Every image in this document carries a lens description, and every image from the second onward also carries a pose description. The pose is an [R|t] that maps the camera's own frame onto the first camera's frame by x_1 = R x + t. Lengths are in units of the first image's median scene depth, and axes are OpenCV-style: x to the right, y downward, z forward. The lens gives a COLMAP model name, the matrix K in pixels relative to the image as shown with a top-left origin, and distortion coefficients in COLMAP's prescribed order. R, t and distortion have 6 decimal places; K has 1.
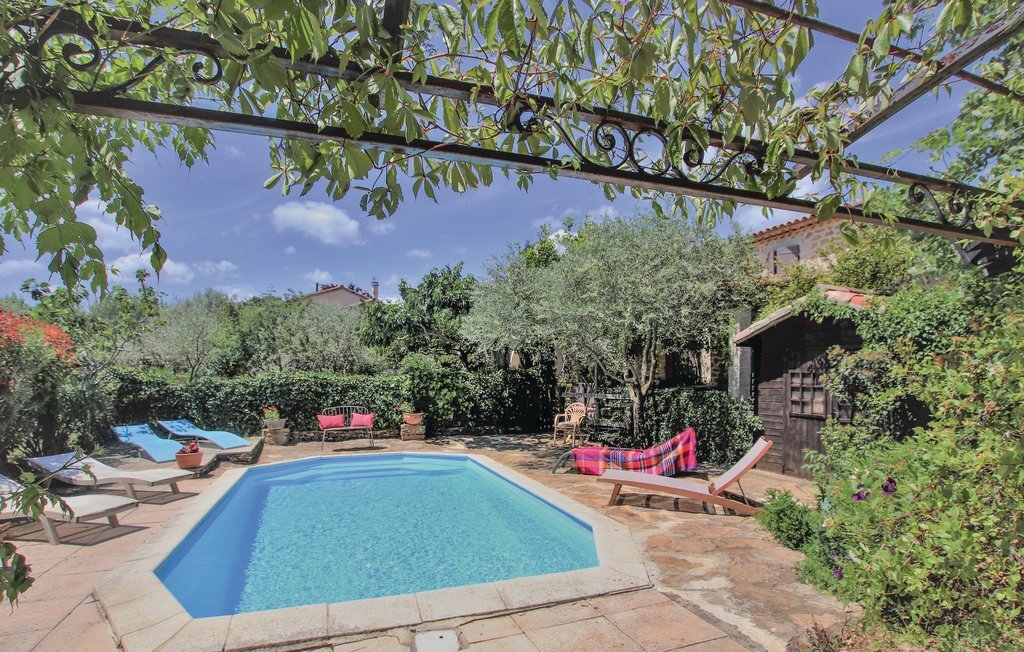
lens RADIAL K [[494.9, 0, 511.4], [0, 494.9, 324.0], [0, 0, 1]] dist [0.000249, -0.000059]
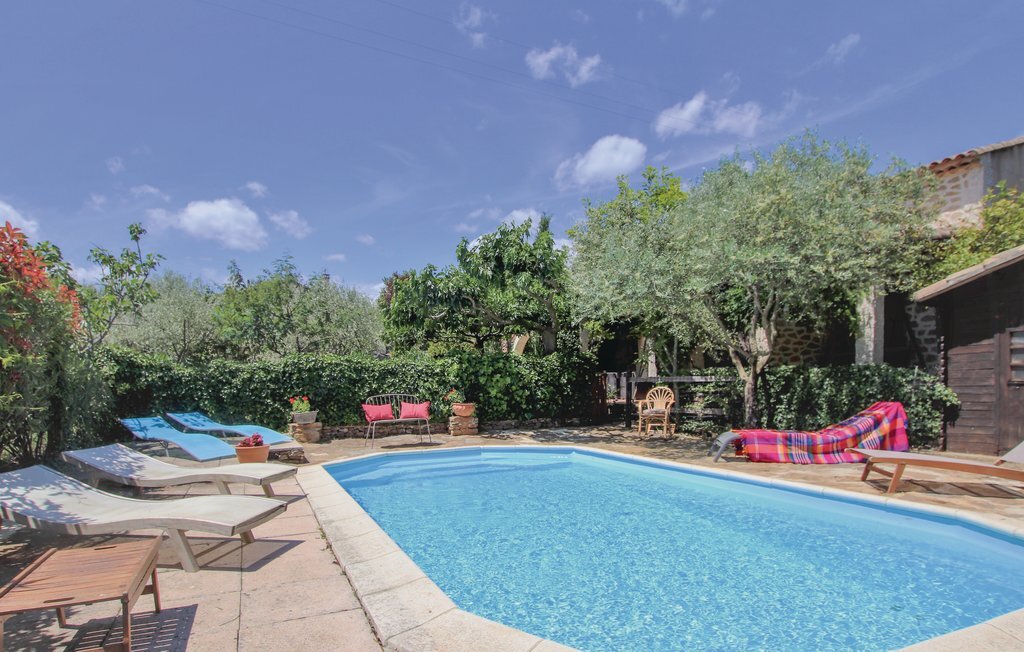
lens RADIAL K [[535.8, 0, 512.1], [0, 535.8, 327.4], [0, 0, 1]] dist [-0.005124, 0.000024]
pose [[0.998124, -0.008346, 0.060647, -0.189862], [0.007465, 0.999863, 0.014747, 0.044117], [-0.060762, -0.014267, 0.998050, 0.103252]]
